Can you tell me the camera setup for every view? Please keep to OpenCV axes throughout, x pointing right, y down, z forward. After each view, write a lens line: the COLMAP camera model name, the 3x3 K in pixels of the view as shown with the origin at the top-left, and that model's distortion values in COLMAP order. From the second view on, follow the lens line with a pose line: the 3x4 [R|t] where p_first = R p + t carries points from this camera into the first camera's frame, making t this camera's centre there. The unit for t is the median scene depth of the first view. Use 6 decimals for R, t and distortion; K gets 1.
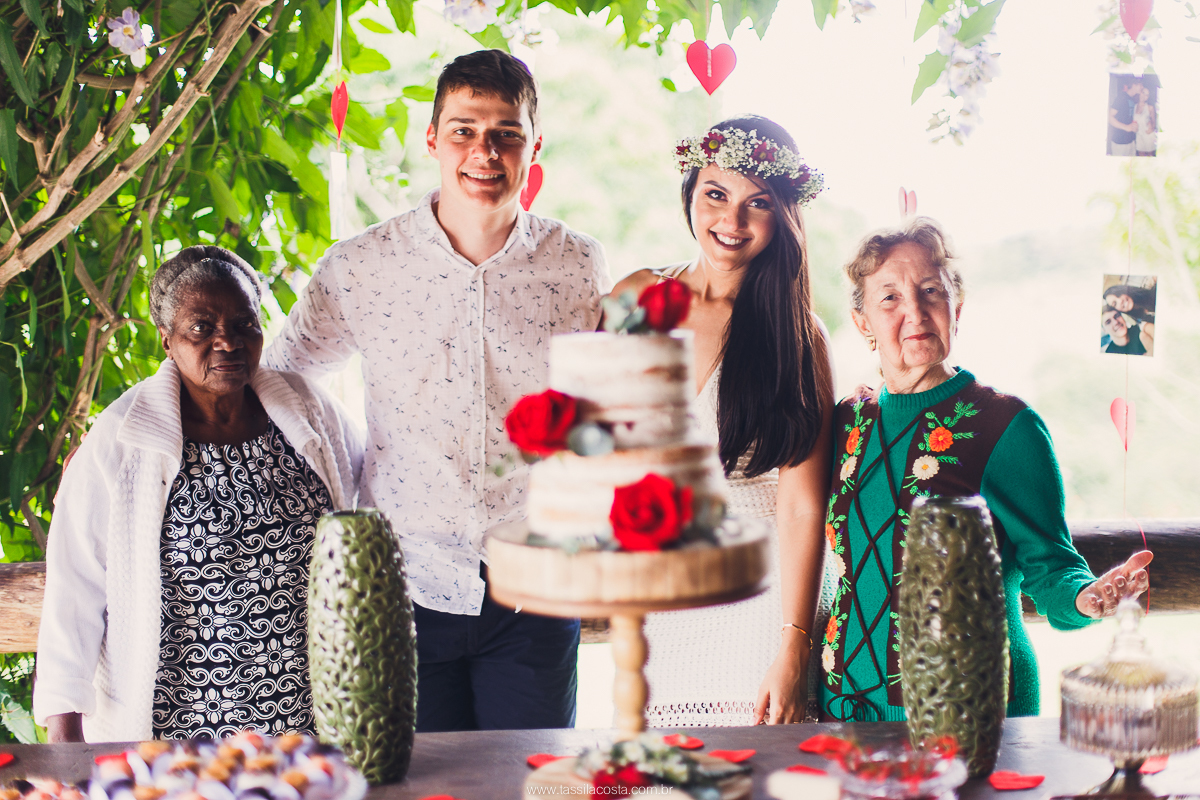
lens RADIAL K [[1752.9, 0, 600.0], [0, 1752.9, 400.0], [0, 0, 1]] dist [-0.008445, -0.022725]
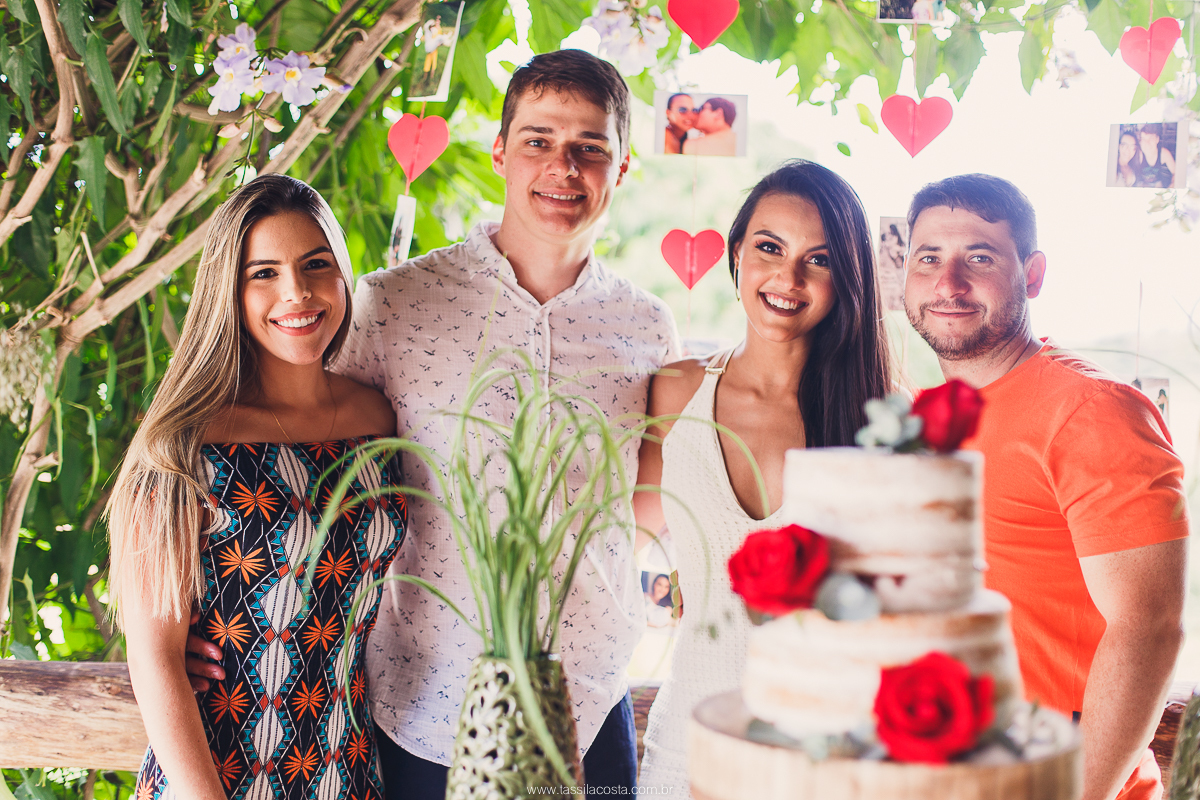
lens RADIAL K [[1752.9, 0, 600.0], [0, 1752.9, 400.0], [0, 0, 1]] dist [-0.008445, -0.022725]
pose [[0.997614, 0.050905, -0.046636, -0.041310], [-0.052920, 0.997670, -0.043050, -0.011943], [0.044336, 0.045415, 0.997984, 0.146113]]
